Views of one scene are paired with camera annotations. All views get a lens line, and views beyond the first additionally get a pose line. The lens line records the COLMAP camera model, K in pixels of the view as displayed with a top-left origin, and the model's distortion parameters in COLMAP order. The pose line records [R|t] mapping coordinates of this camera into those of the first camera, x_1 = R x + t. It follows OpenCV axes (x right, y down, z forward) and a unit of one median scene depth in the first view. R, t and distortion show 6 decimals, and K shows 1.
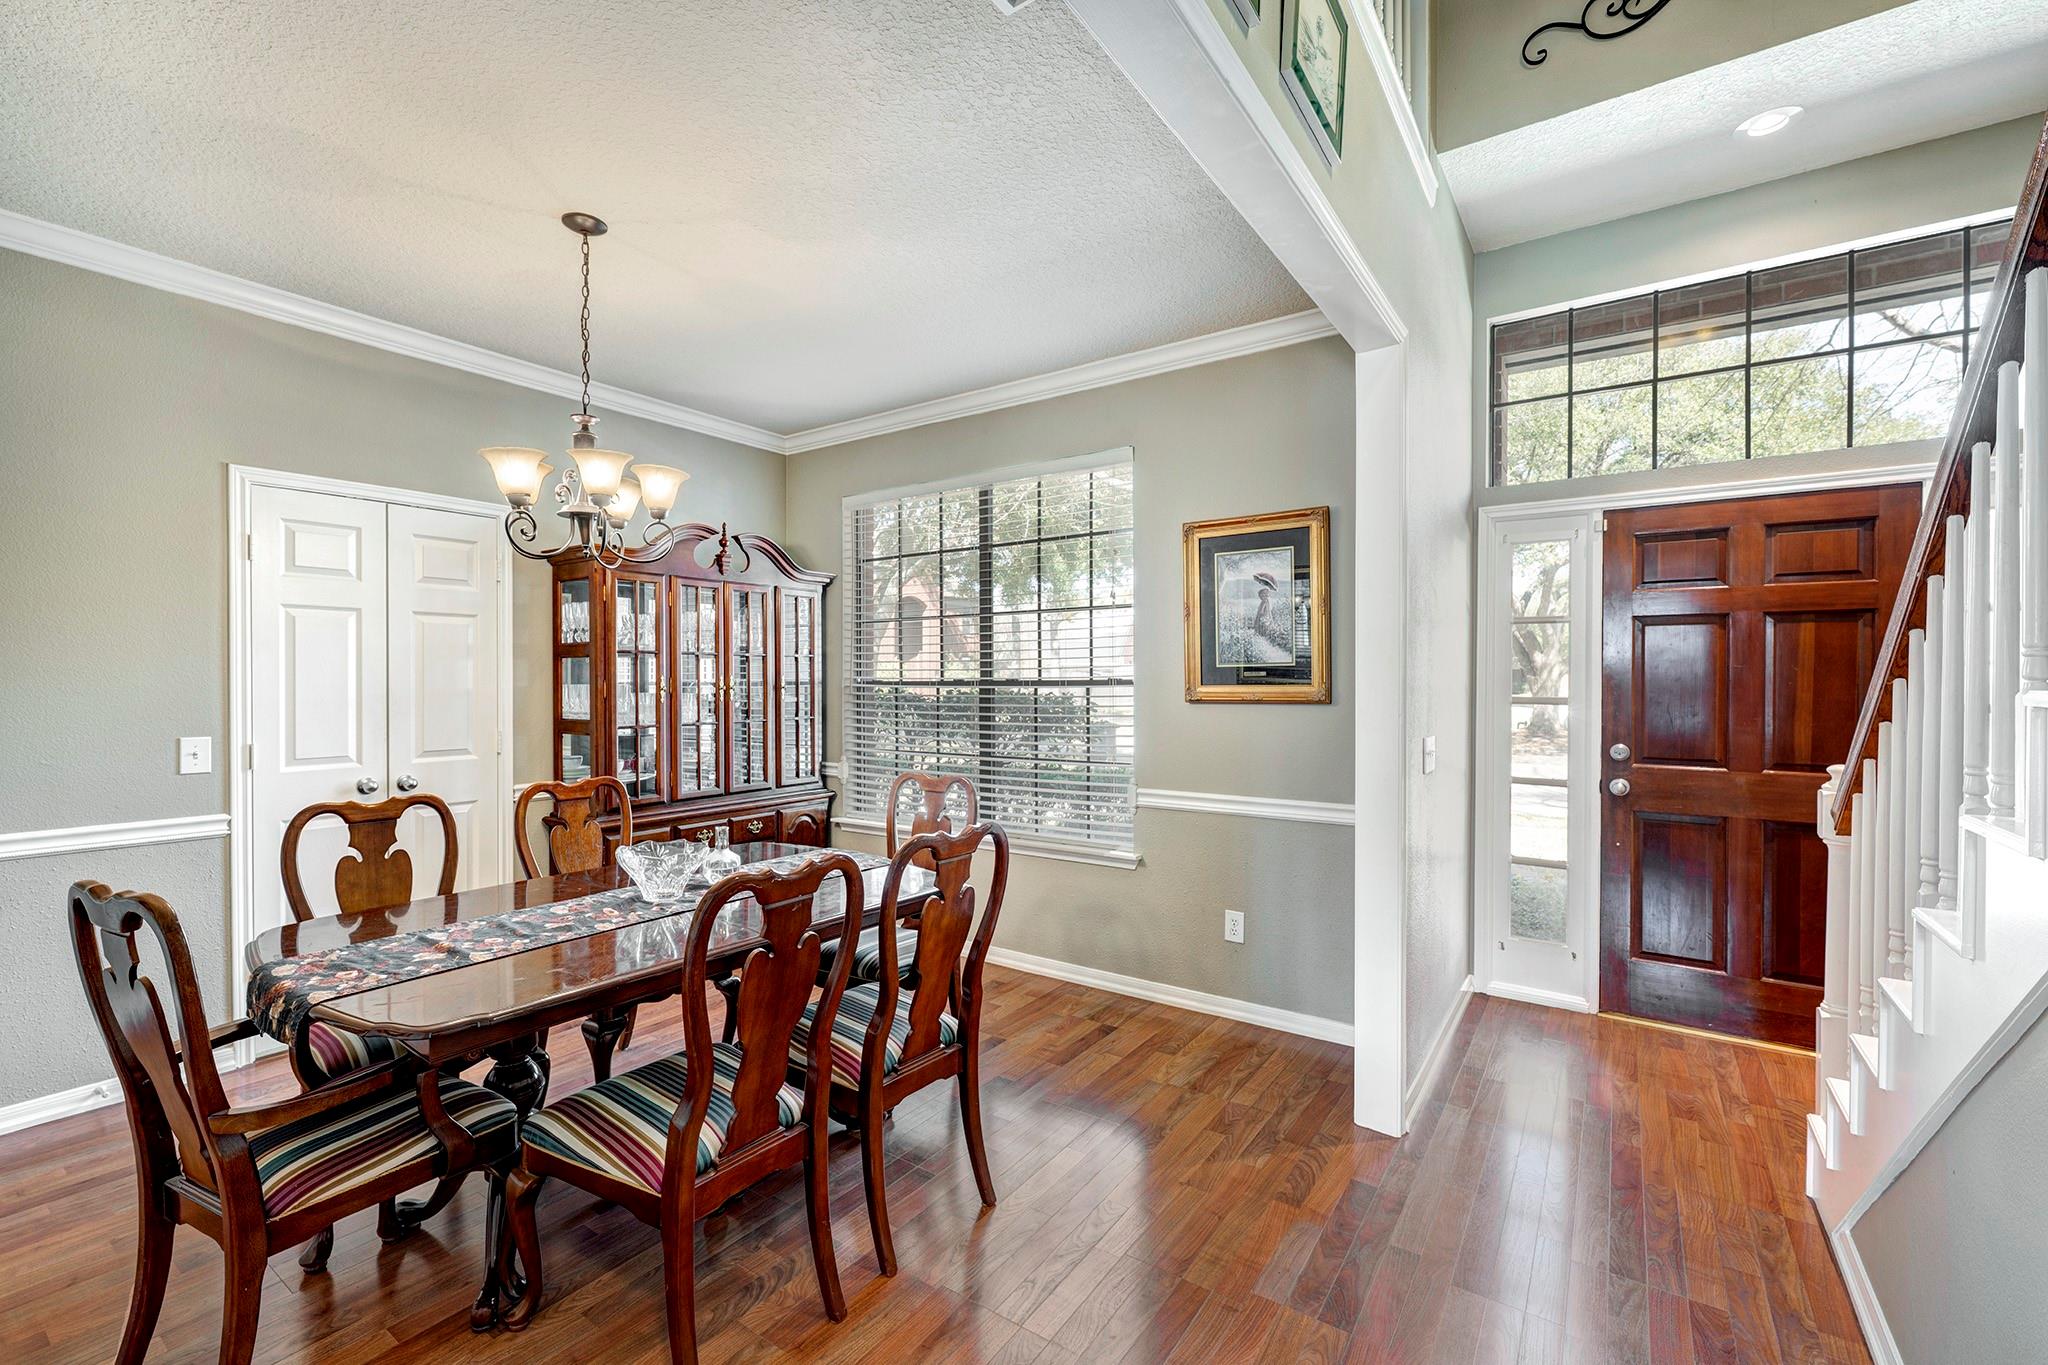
lens RADIAL K [[862.8, 0, 1026.7], [0, 862.8, 687.5], [0, 0, 1]] dist [0.000428, -0.000469]
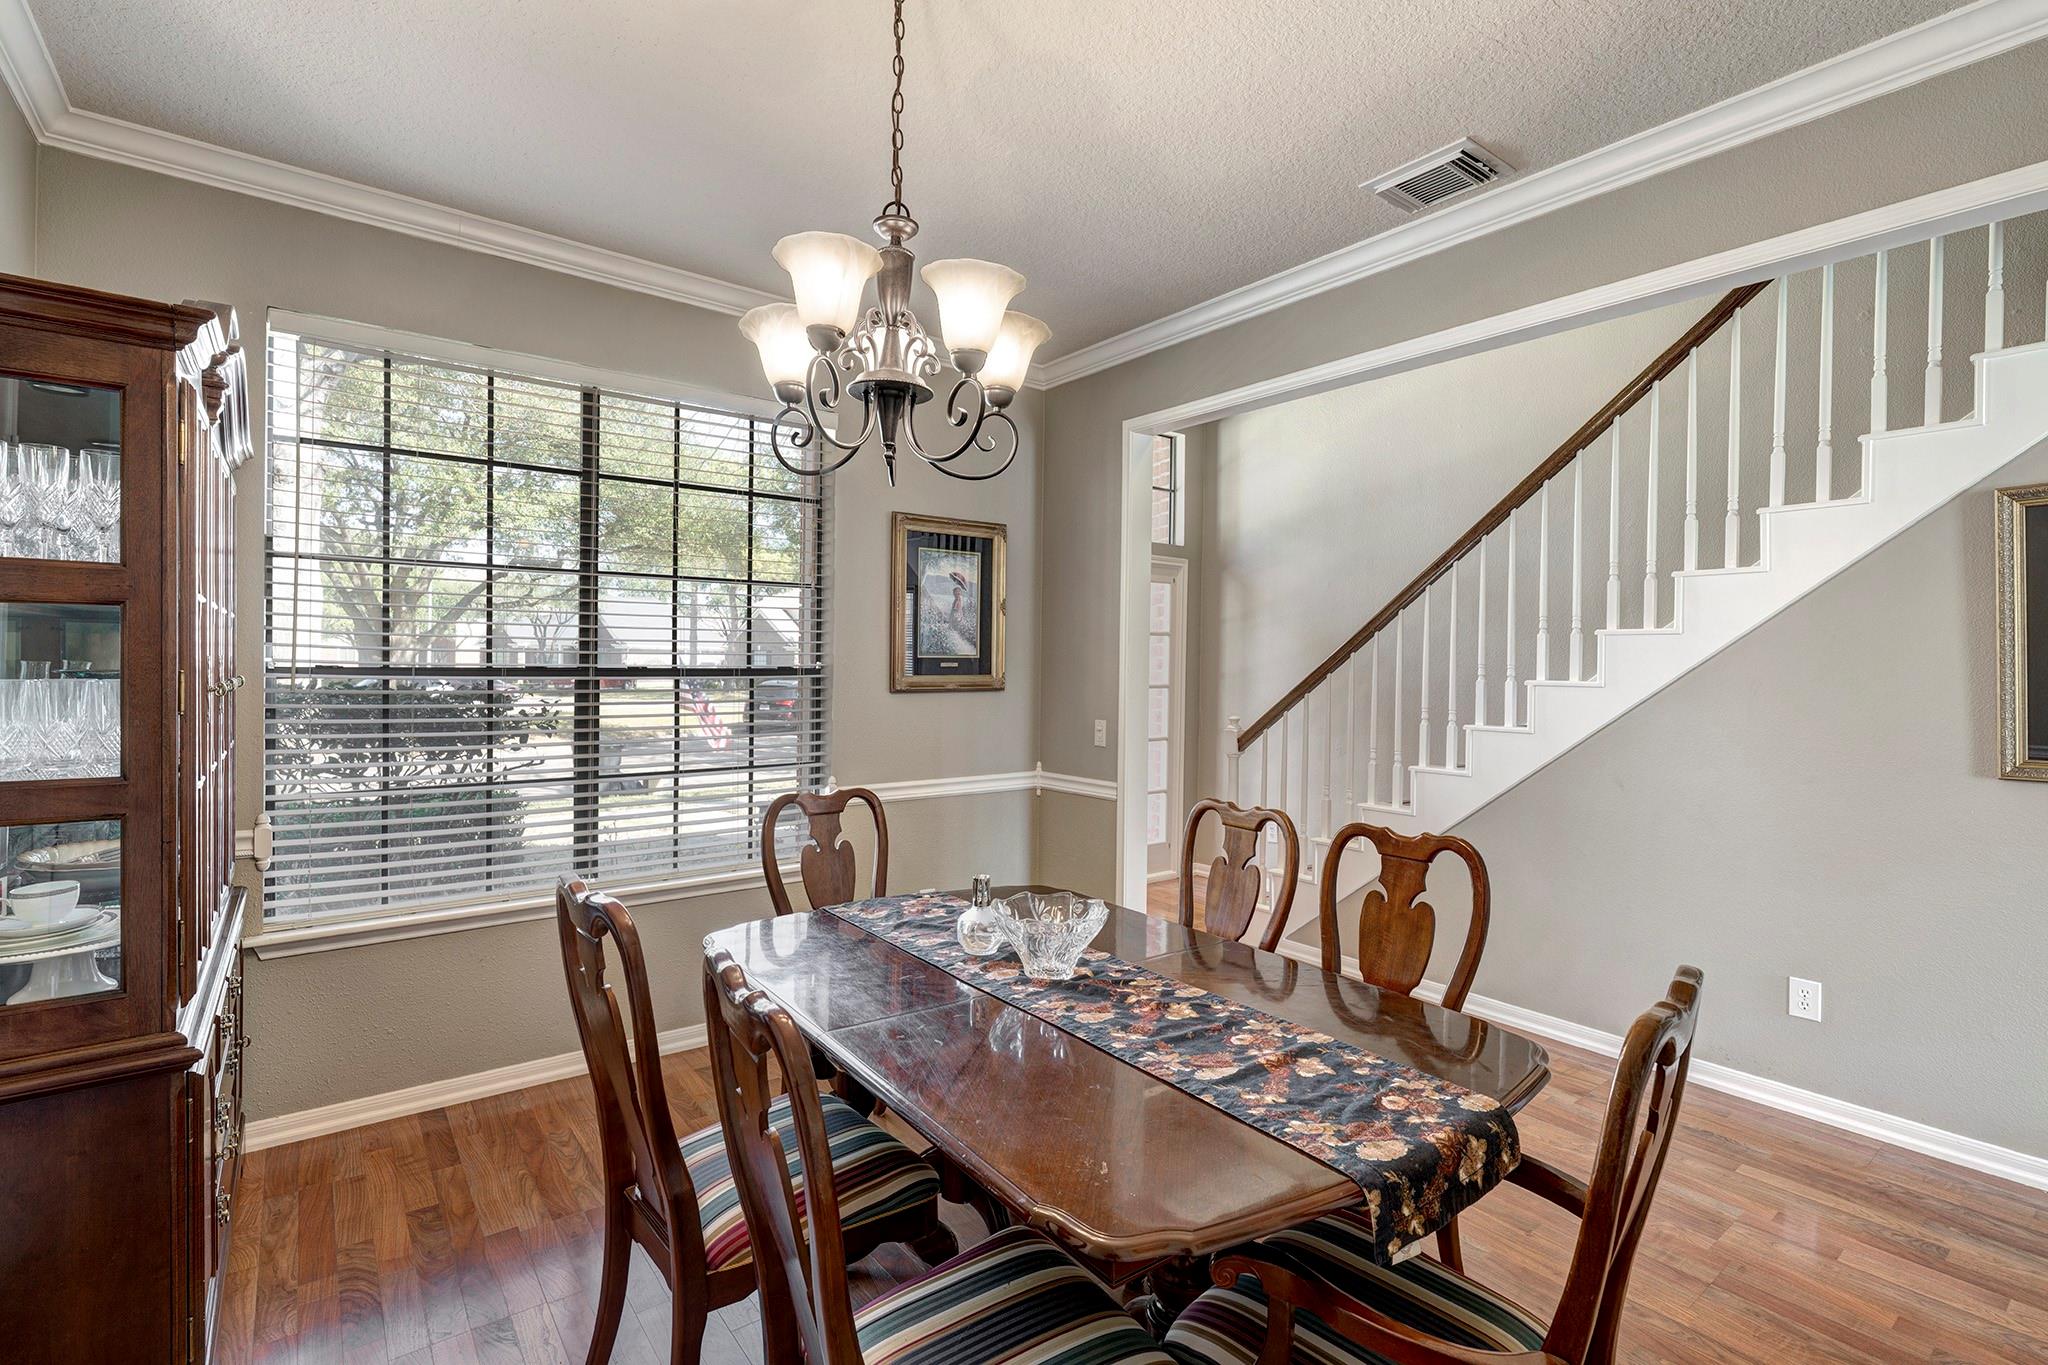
lens RADIAL K [[945.3, 0, 1021.9], [0, 945.3, 675.3], [0, 0, 1]] dist [-0.015172, -0.000113]
pose [[0.288025, -0.005214, 0.957609, -0.853952], [0.000721, 0.999986, 0.005228, -0.008328], [-0.957622, -0.000816, 0.288025, 0.571743]]
